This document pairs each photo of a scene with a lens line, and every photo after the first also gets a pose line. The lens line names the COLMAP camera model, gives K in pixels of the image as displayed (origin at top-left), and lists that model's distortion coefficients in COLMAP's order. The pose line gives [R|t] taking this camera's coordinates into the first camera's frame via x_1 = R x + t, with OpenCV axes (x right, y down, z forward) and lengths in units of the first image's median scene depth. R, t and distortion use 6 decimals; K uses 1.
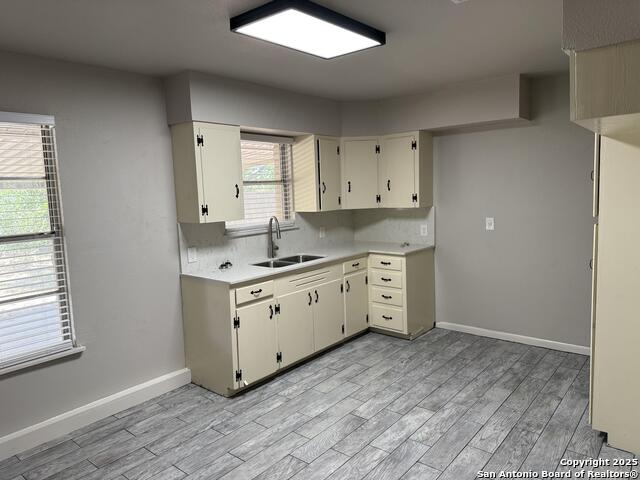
lens RADIAL K [[454.6, 0, 318.9], [0, 454.6, 234.5], [0, 0, 1]] dist [0.208804, -0.315413]
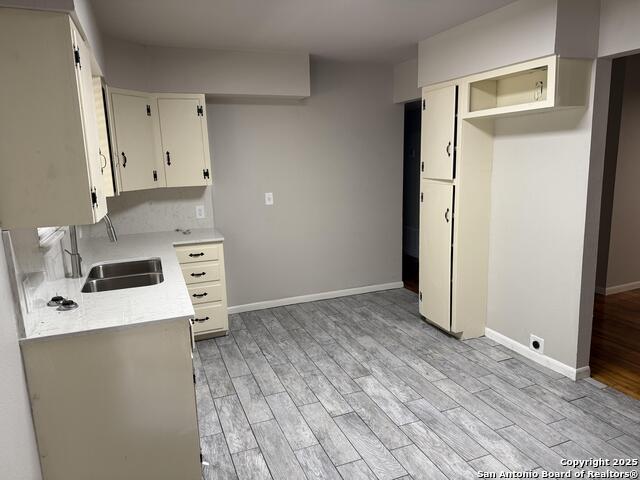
lens RADIAL K [[450.7, 0, 320.0], [0, 450.7, 240.0], [0, 0, 1]] dist [0.083362, -0.084382]
pose [[0.474061, -0.144711, 0.868519, -0.526690], [0.101997, 0.988787, 0.109077, -0.034089], [-0.874564, 0.036877, 0.483505, 0.488833]]
